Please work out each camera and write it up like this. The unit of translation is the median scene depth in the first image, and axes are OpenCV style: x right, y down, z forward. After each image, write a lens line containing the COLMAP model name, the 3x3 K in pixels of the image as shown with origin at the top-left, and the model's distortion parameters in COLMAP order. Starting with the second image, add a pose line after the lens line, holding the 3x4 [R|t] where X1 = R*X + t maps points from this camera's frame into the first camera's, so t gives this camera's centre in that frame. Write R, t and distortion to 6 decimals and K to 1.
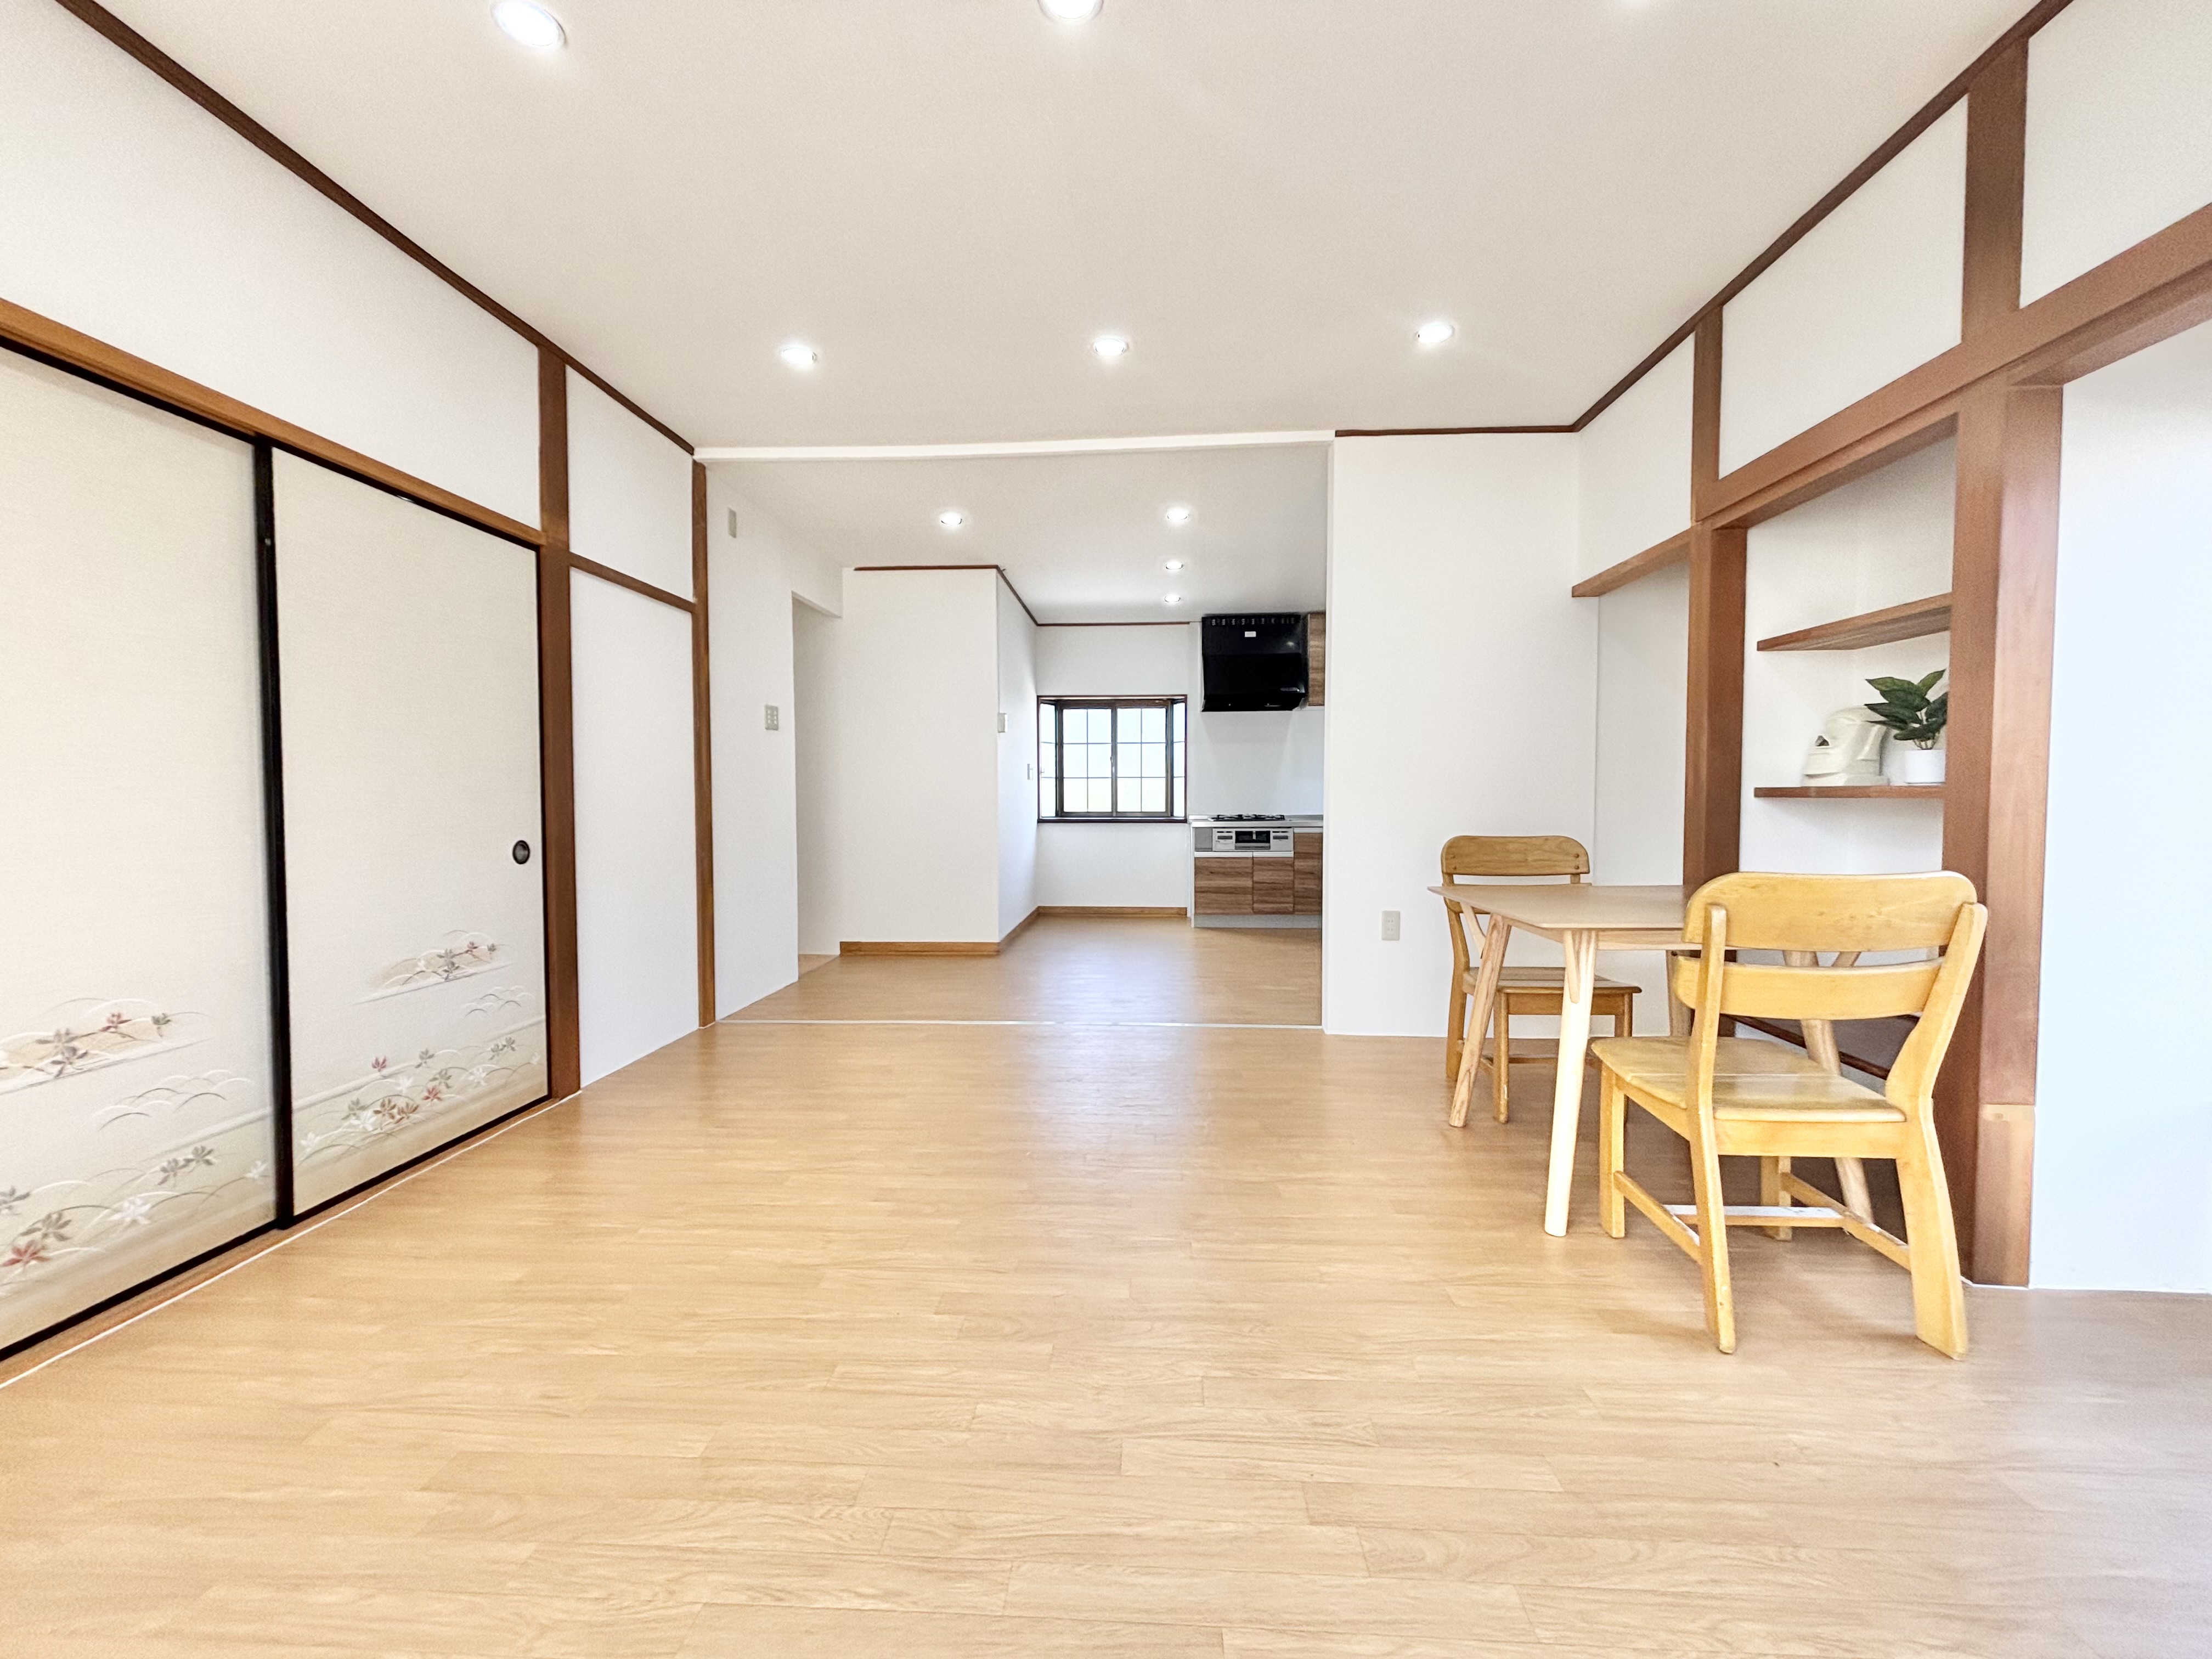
lens RADIAL K [[884.4, 0, 1098.8], [0, 884.4, 833.2], [0, 0, 1]] dist [-0.002842, 0.000064]
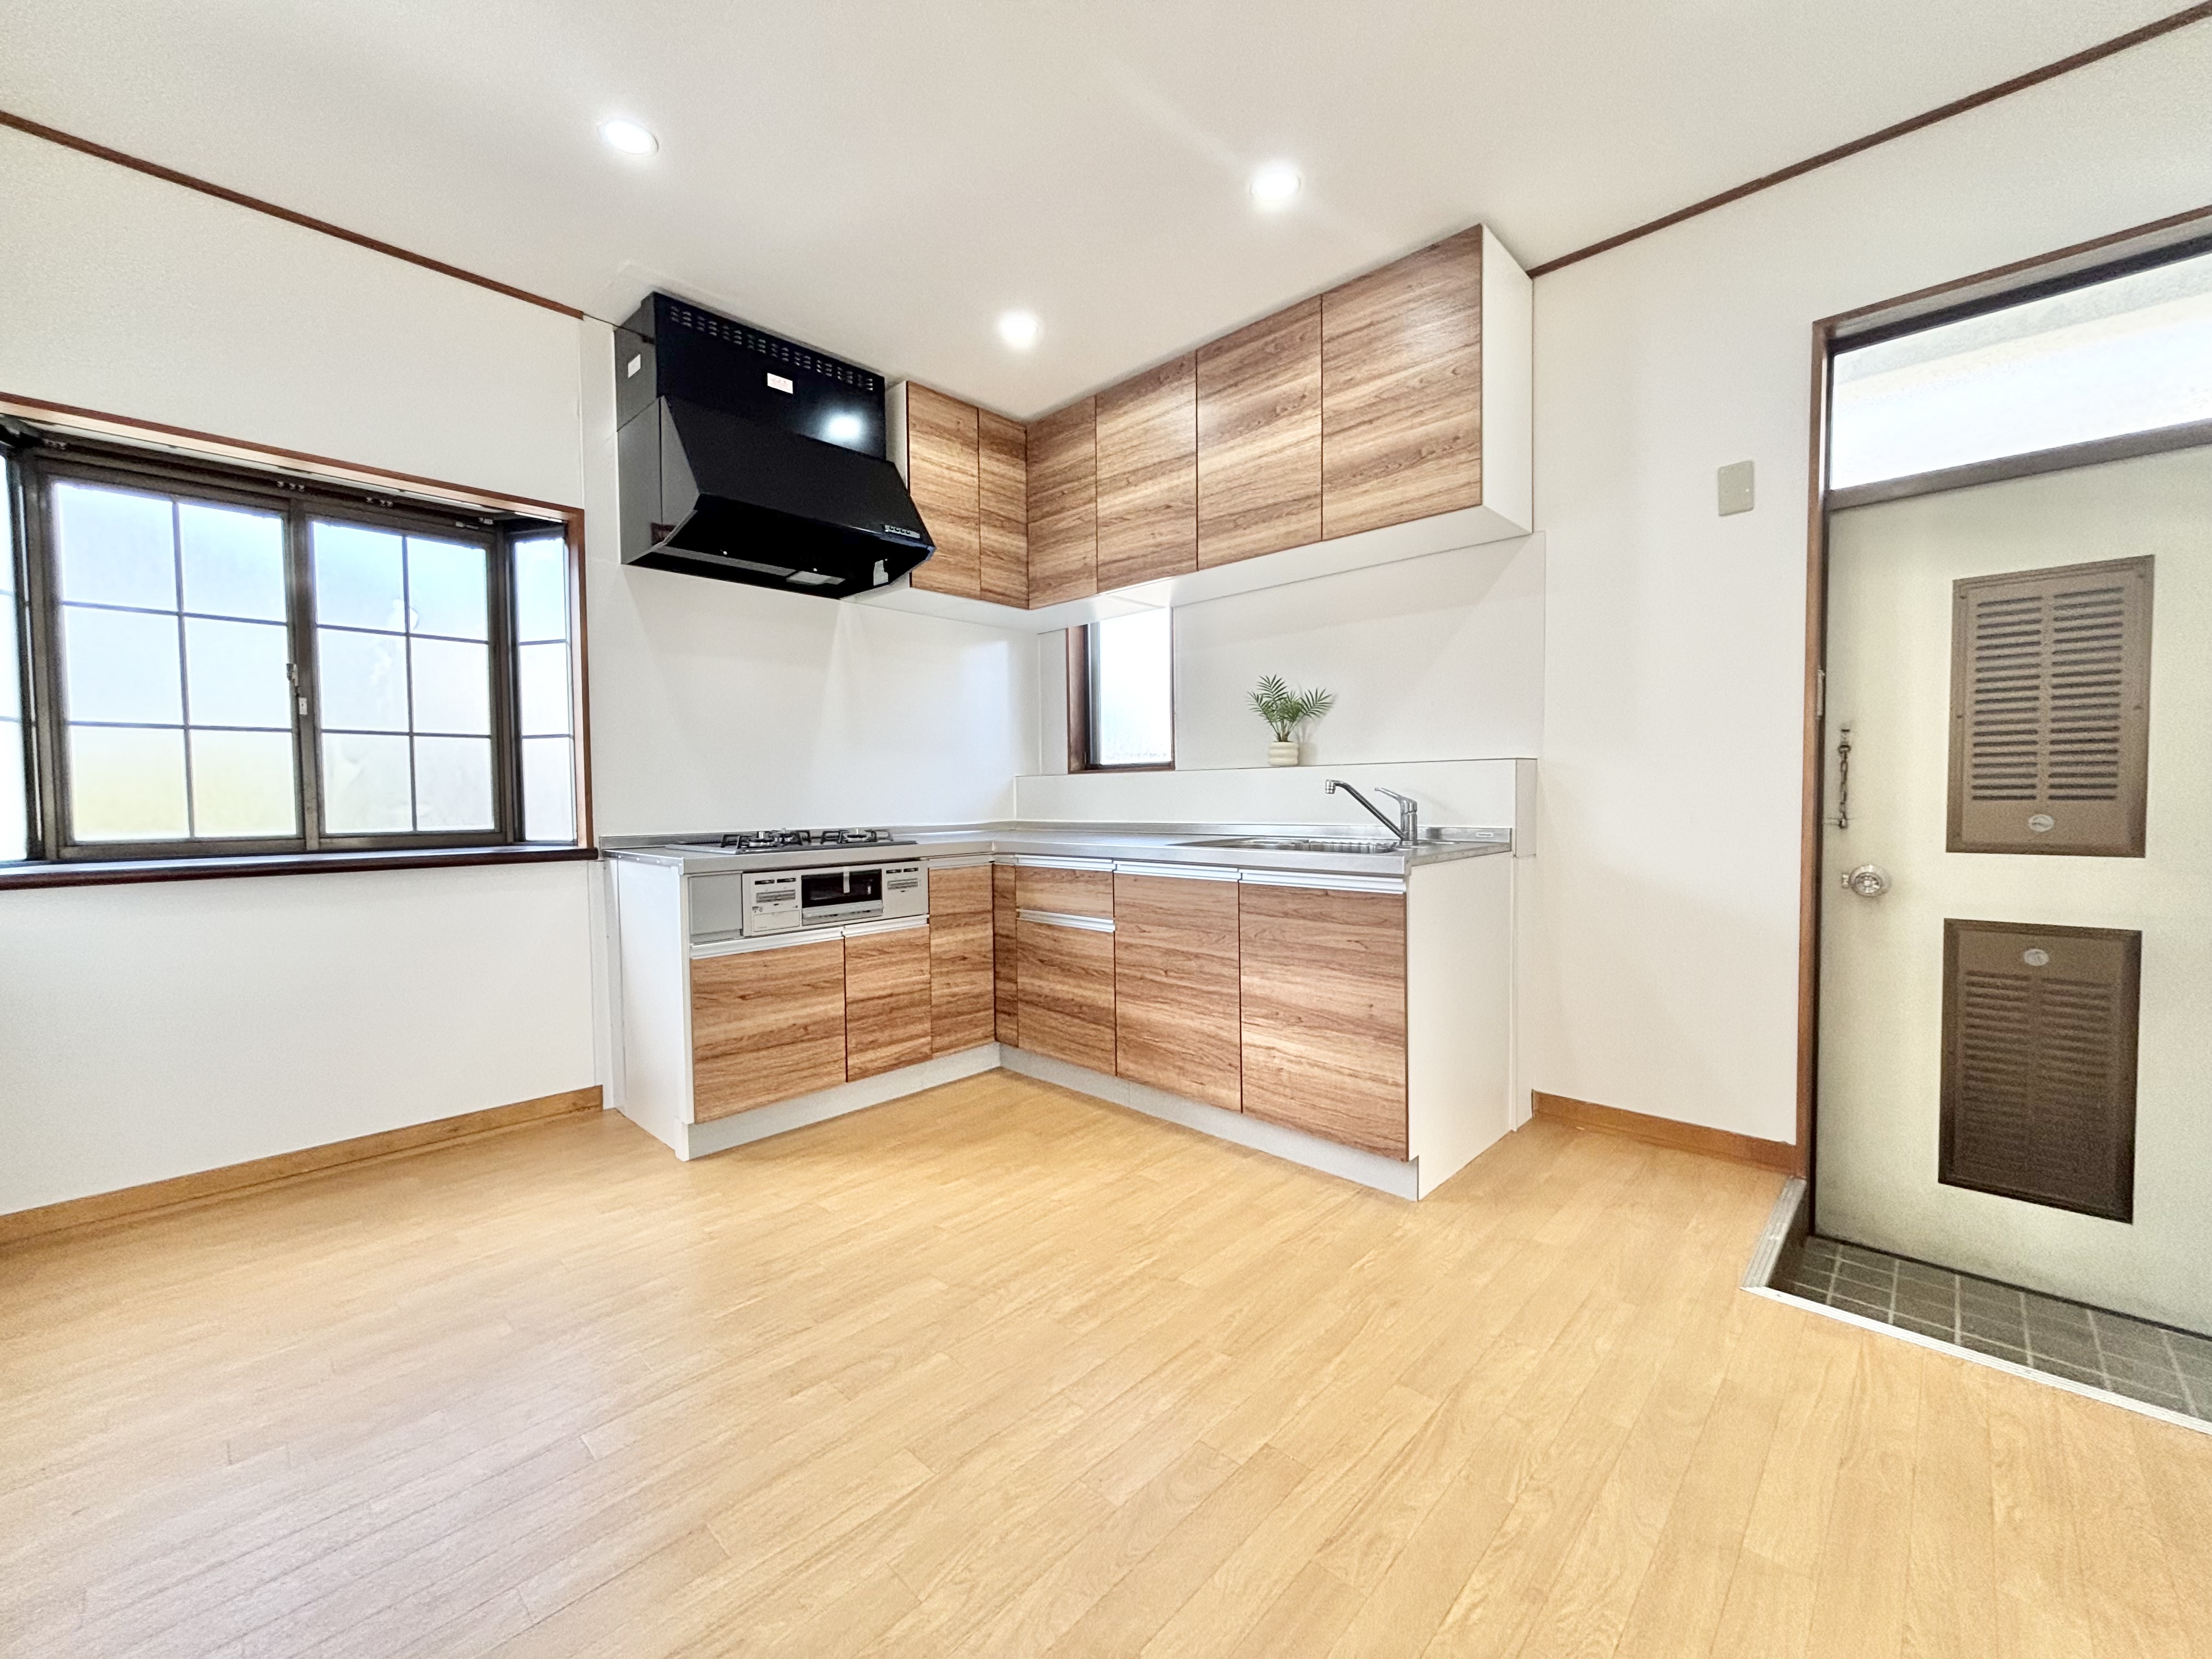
lens RADIAL K [[884.4, 0, 1124.9], [0, 884.4, 829.3], [0, 0, 1]] dist [-0.002842, 0.000064]
pose [[0.650755, -0.029411, 0.758718, -0.038171], [0.039903, 0.999193, 0.004507, -0.017357], [-0.758239, 0.027342, 0.651403, 0.622662]]
